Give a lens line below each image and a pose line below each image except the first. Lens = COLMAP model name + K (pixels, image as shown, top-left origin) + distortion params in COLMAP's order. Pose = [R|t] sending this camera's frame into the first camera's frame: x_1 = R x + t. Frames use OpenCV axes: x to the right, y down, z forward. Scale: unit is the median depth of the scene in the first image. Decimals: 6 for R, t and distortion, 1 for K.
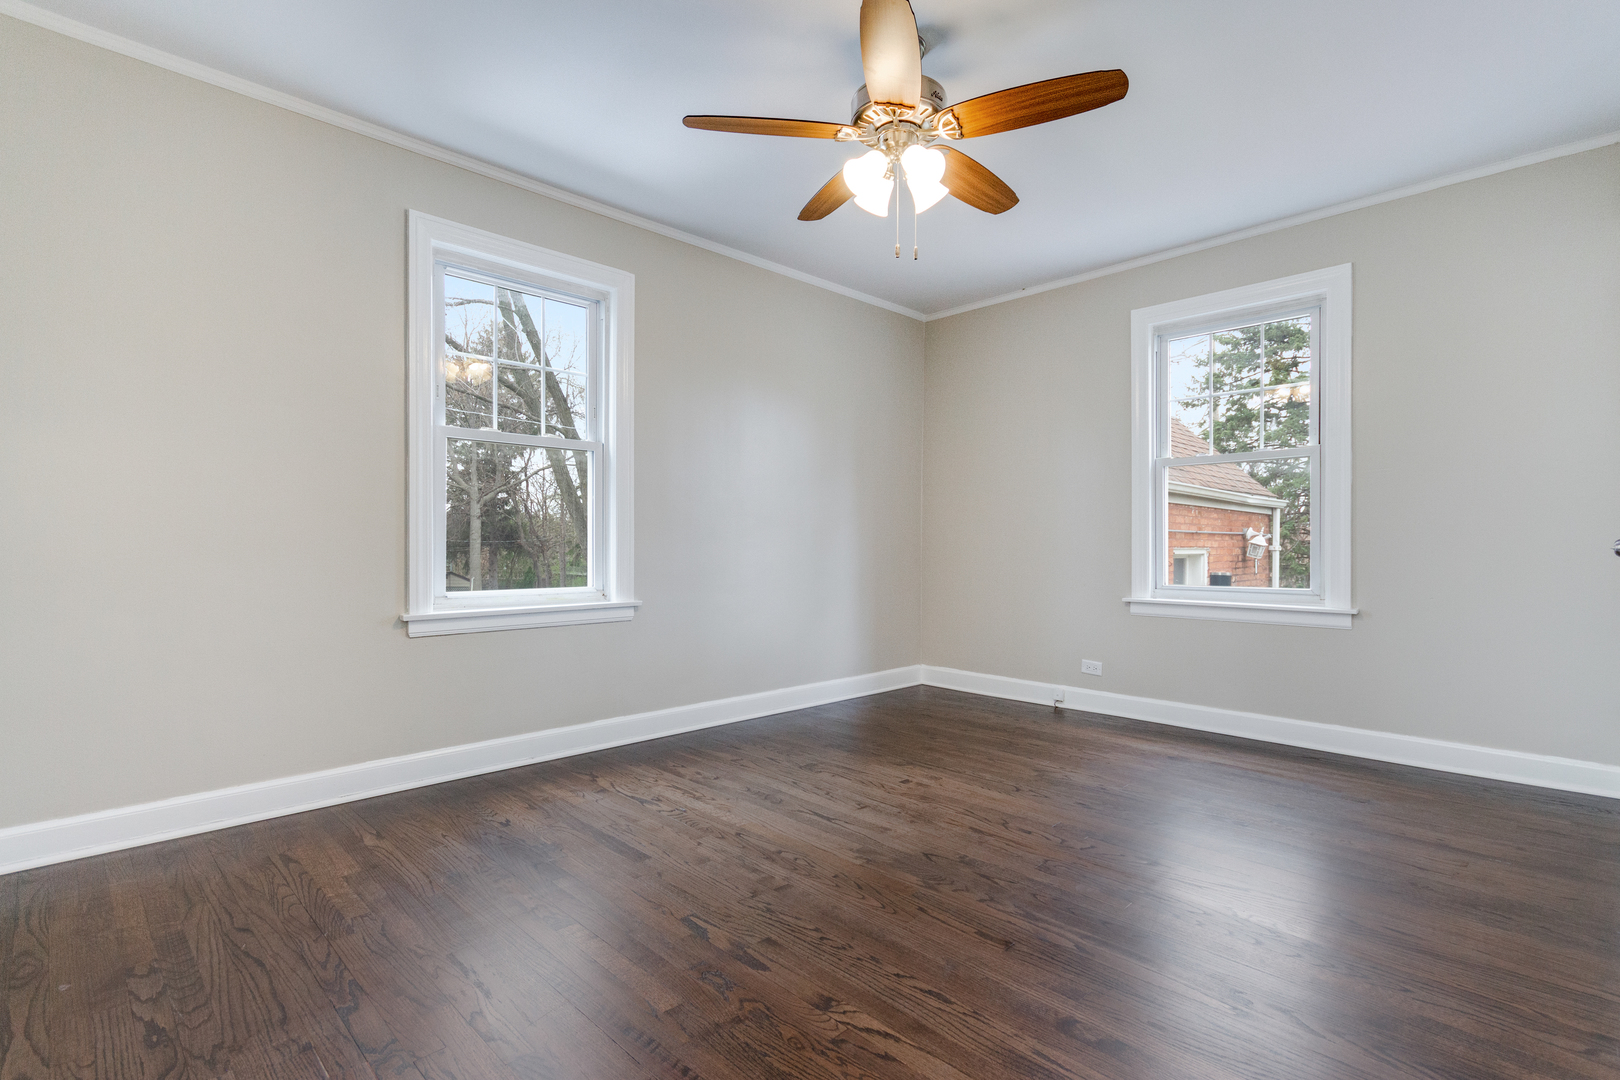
lens RADIAL K [[753.8, 0, 814.1], [0, 753.8, 545.7], [0, 0, 1]] dist [-0.000032, -0.000014]
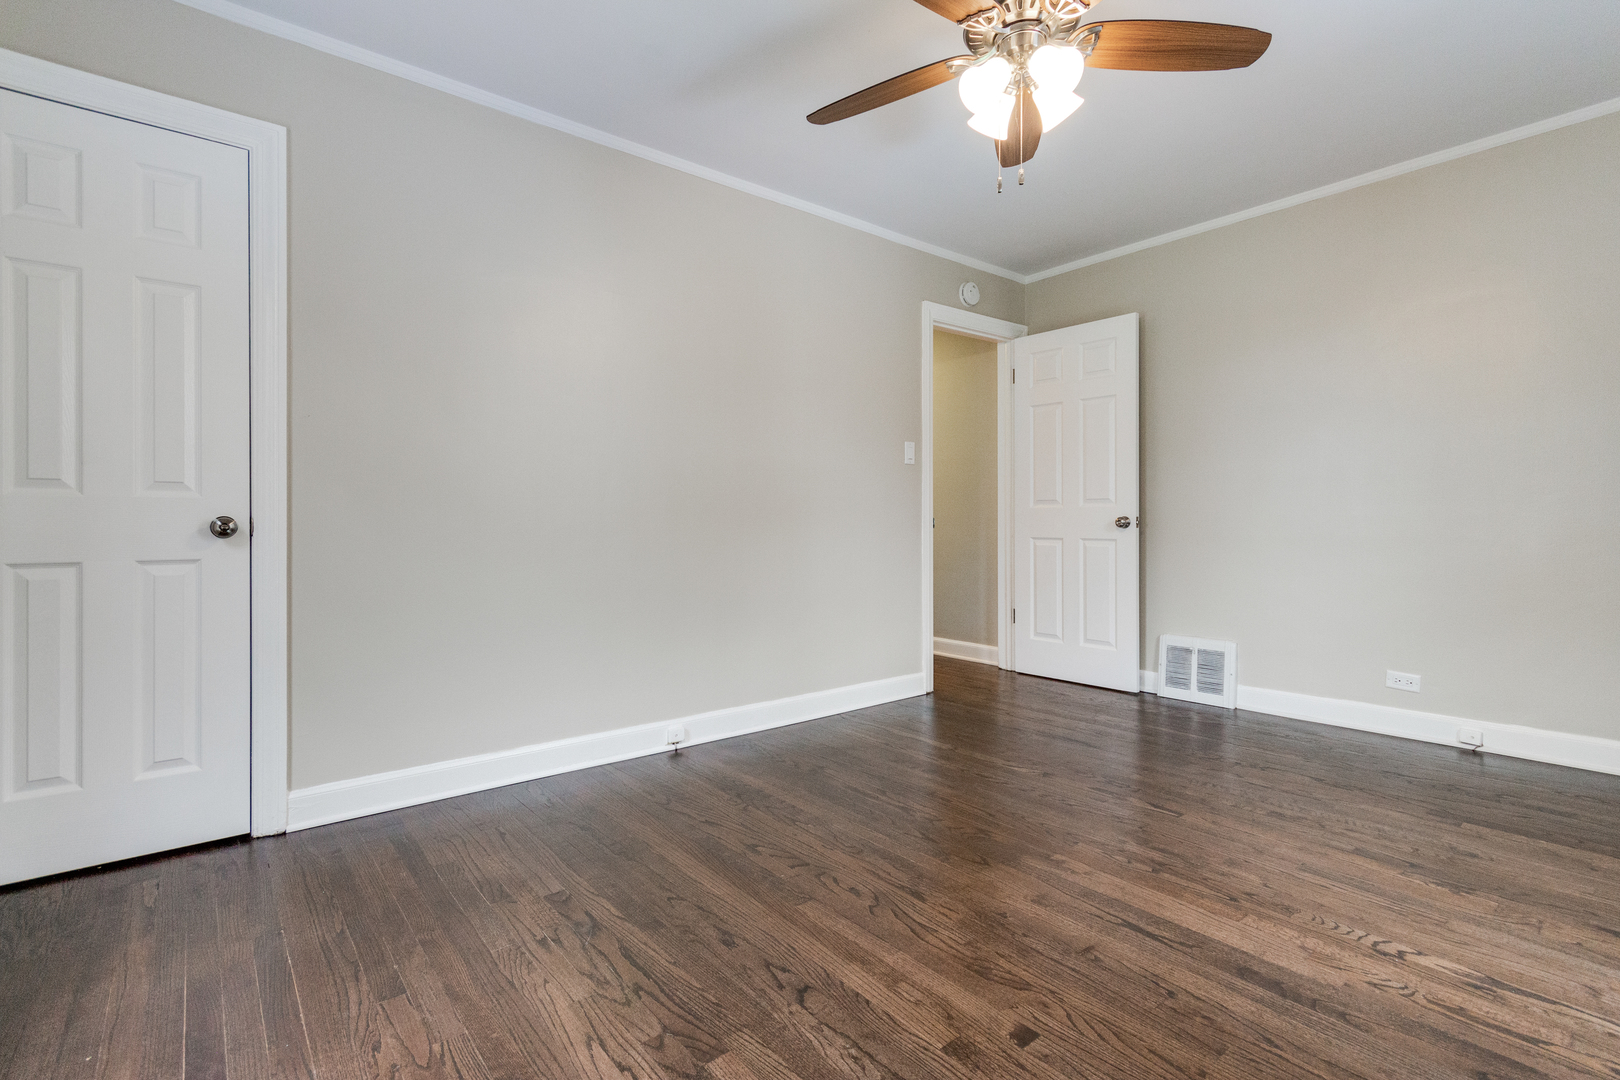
lens RADIAL K [[752.7, 0, 810.3], [0, 752.7, 518.5], [0, 0, 1]] dist [0.000283, 0.000081]
pose [[-0.995120, 0.003242, 0.098620, 0.237170], [0.003455, 0.999992, 0.001989, -0.008100], [-0.098613, 0.002320, -0.995123, 1.698131]]
